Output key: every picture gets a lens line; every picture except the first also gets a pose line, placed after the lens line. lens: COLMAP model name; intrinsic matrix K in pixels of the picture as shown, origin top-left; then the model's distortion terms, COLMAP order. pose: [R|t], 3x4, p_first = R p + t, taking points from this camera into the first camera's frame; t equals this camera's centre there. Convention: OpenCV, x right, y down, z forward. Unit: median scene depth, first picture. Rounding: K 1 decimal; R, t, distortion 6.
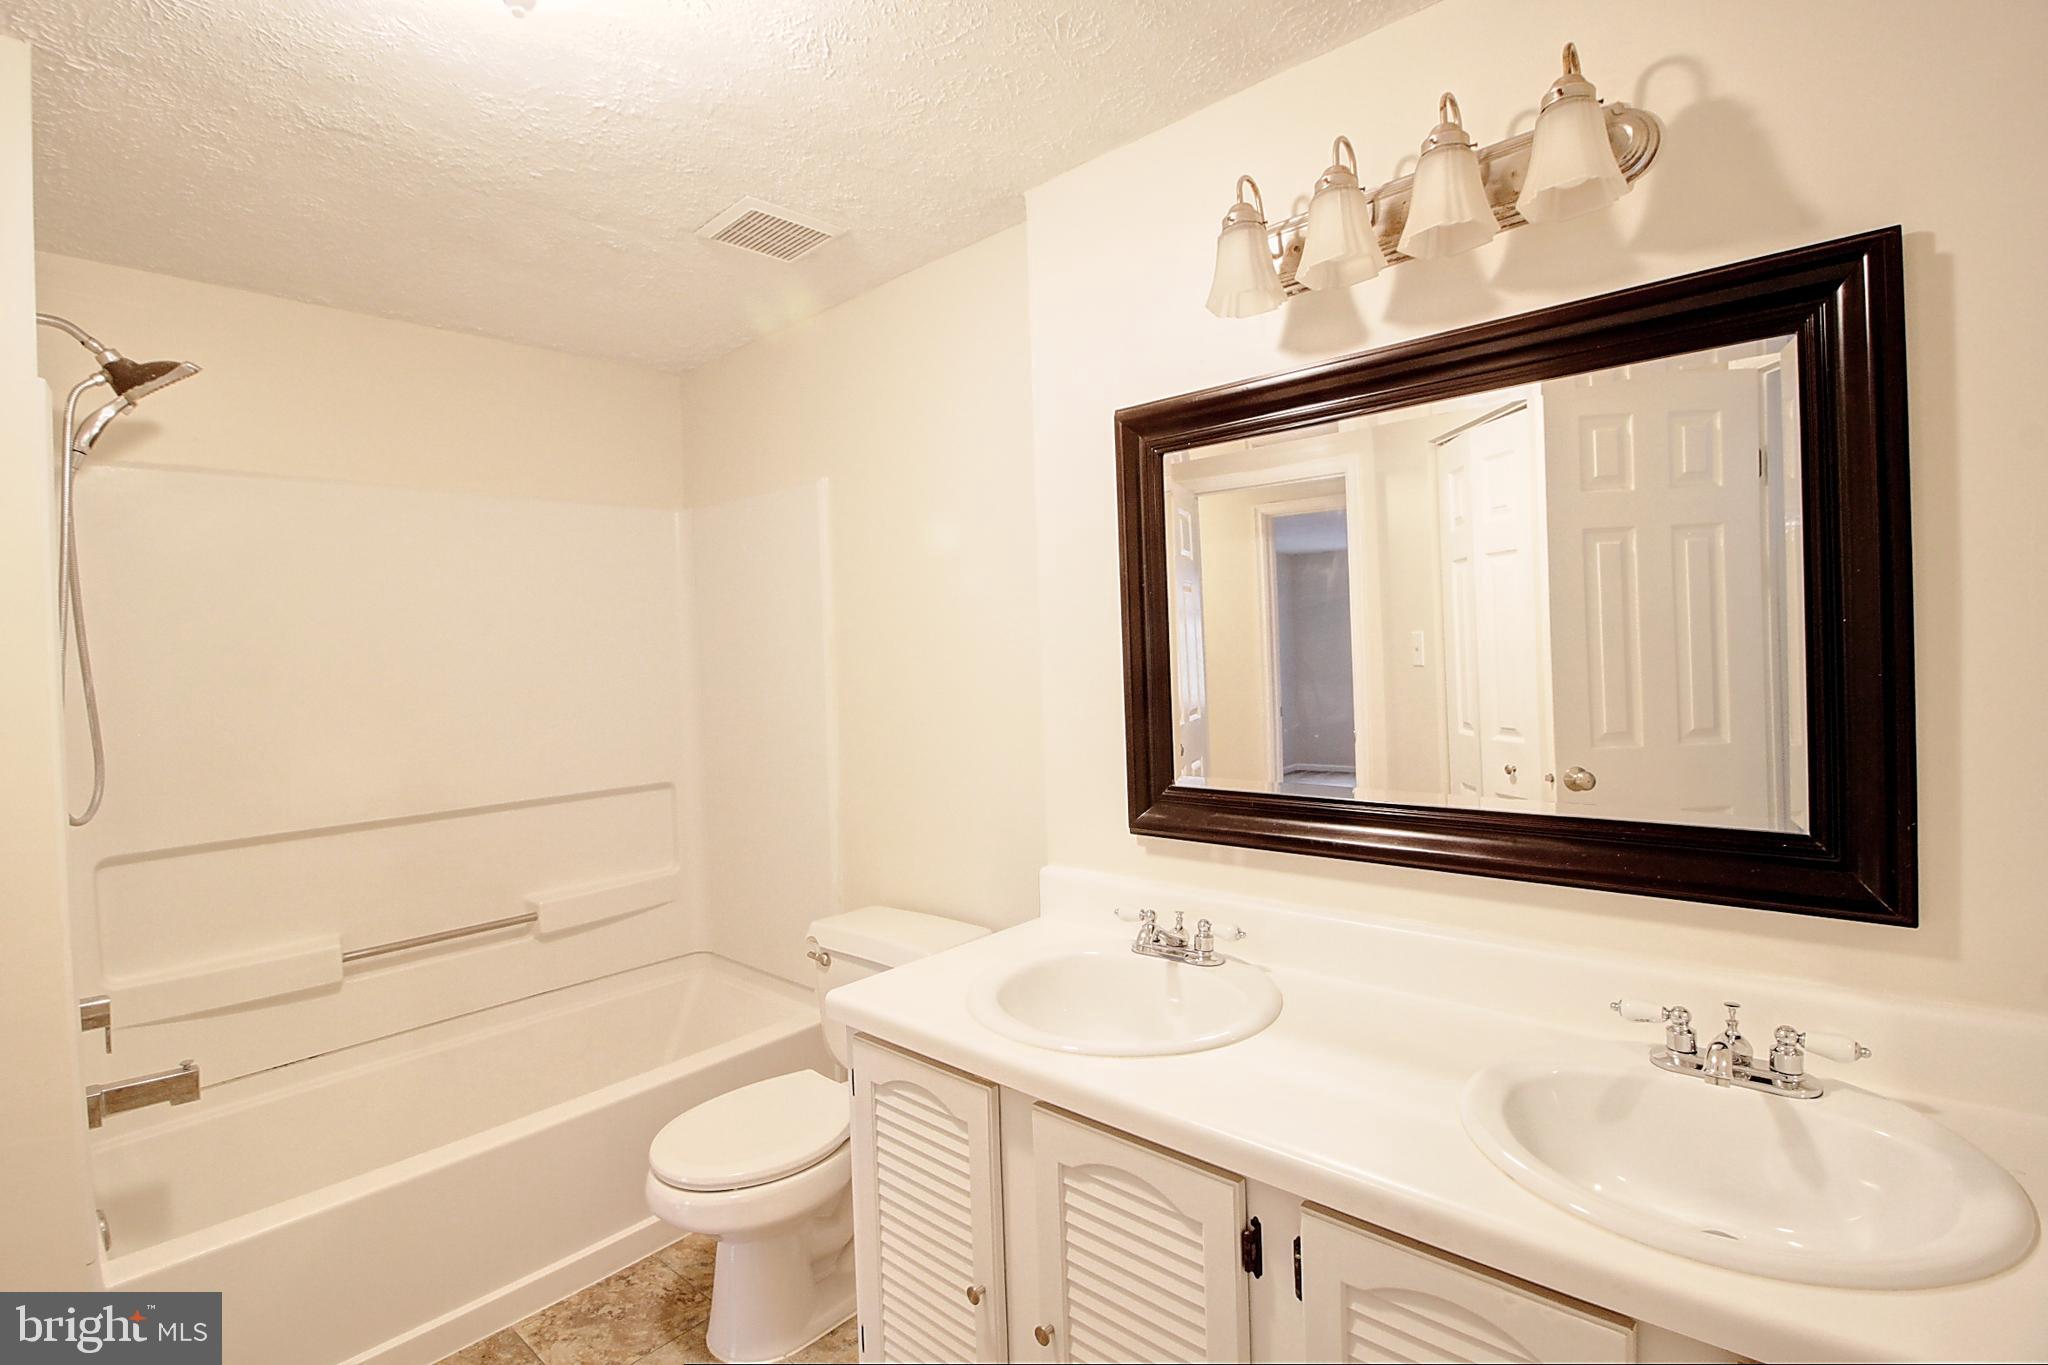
lens RADIAL K [[953.9, 0, 1037.0], [0, 953.9, 670.8], [0, 0, 1]] dist [0.000627, -0.010778]
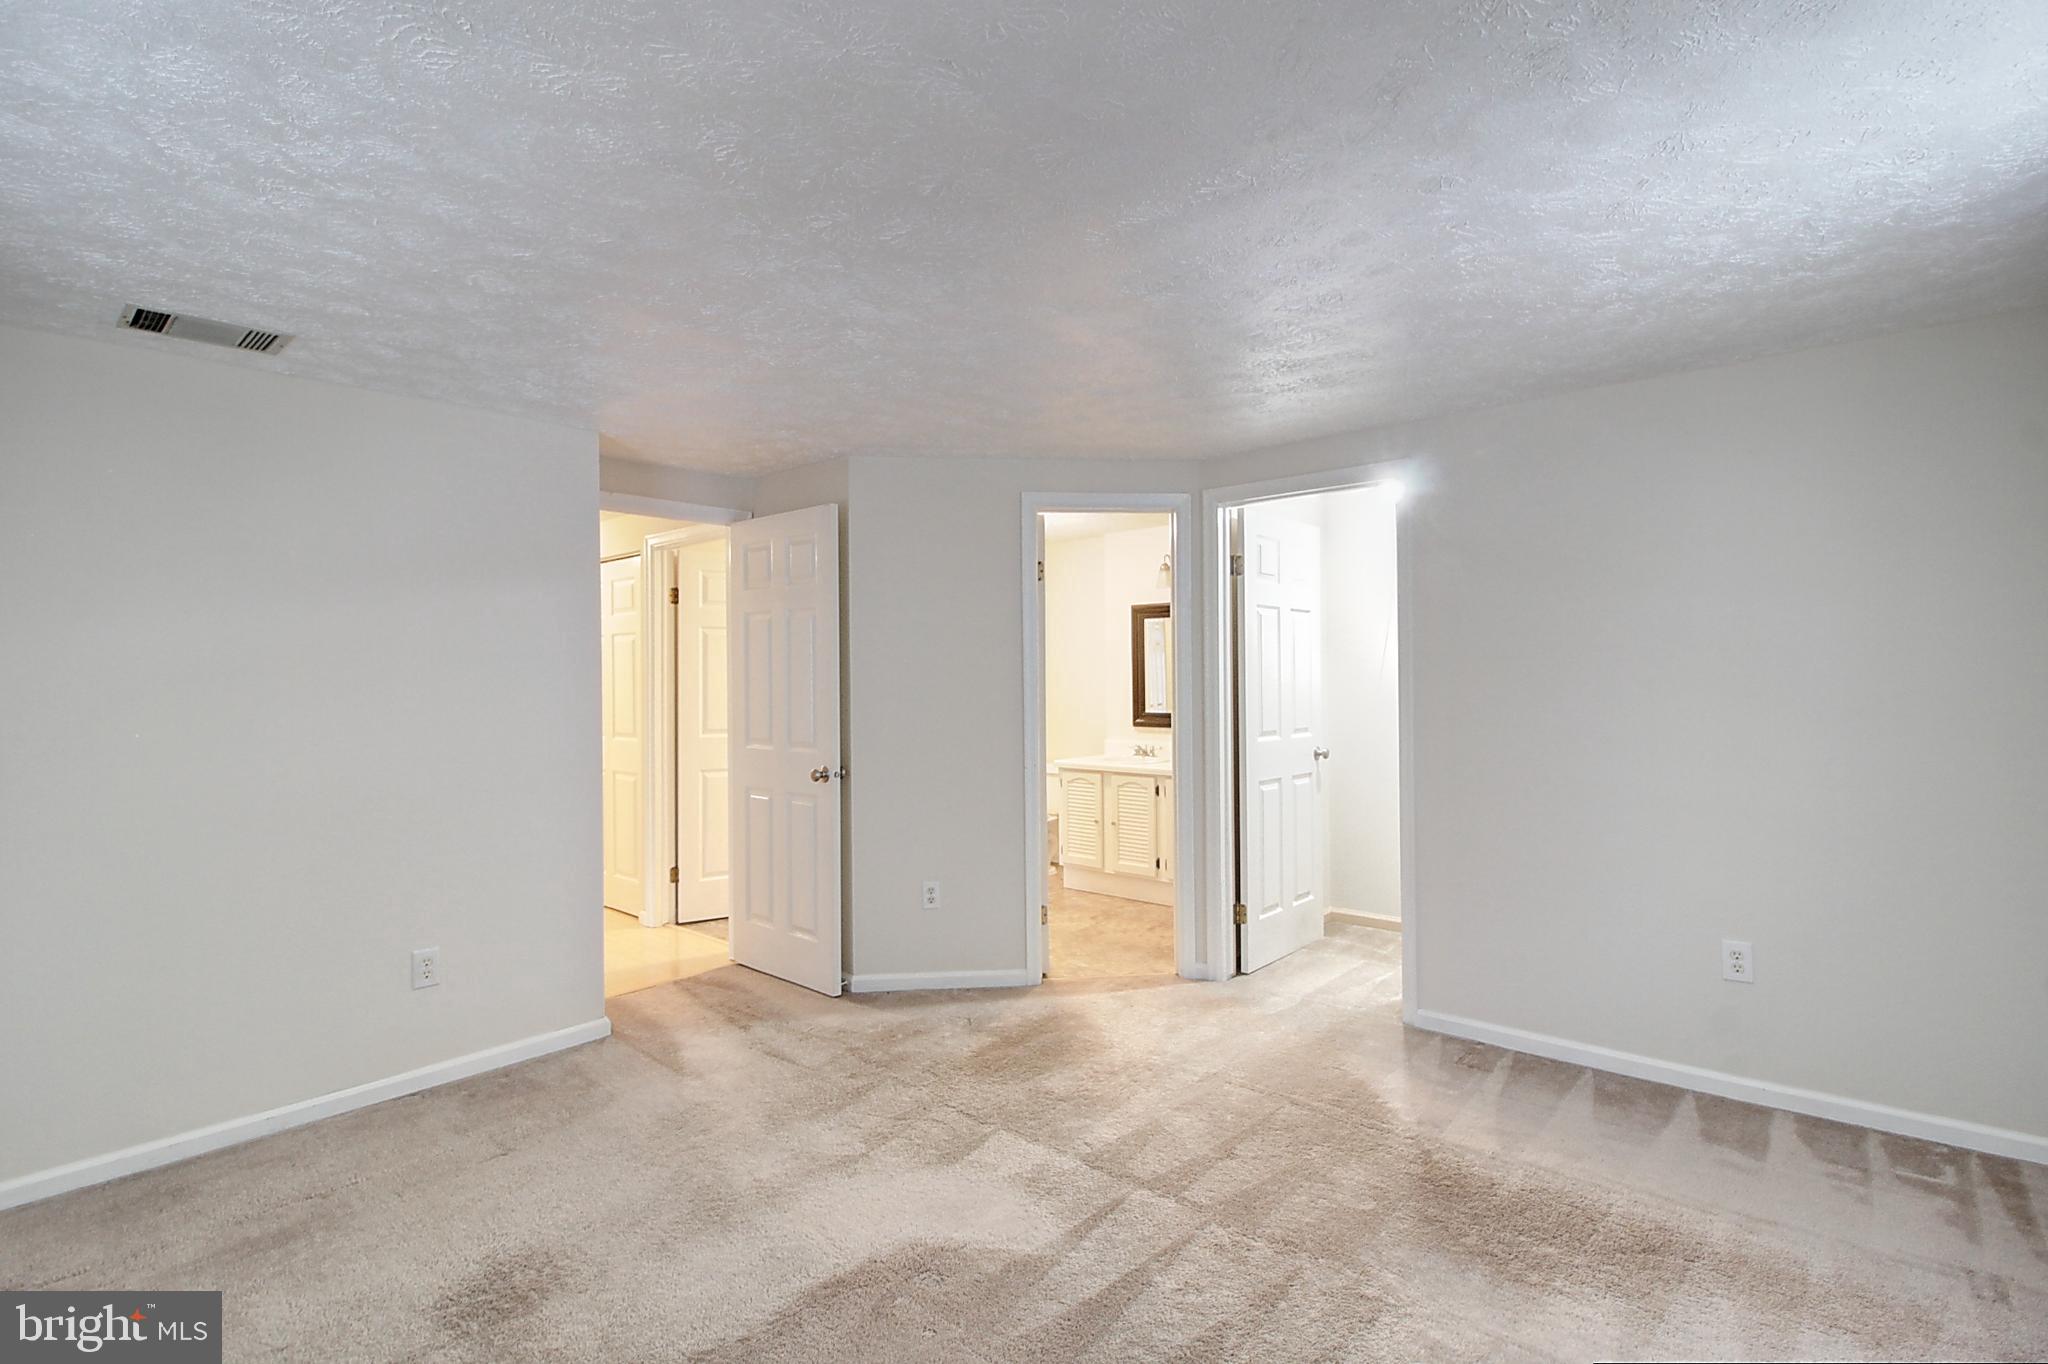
lens RADIAL K [[953.9, 0, 1037.0], [0, 953.9, 670.3], [0, 0, 1]] dist [0.000627, -0.010778]
pose [[0.999636, 0.023362, 0.013473, -0.341672], [-0.022962, 0.999312, -0.029114, 0.081155], [-0.014143, 0.028795, 0.999485, -2.795725]]
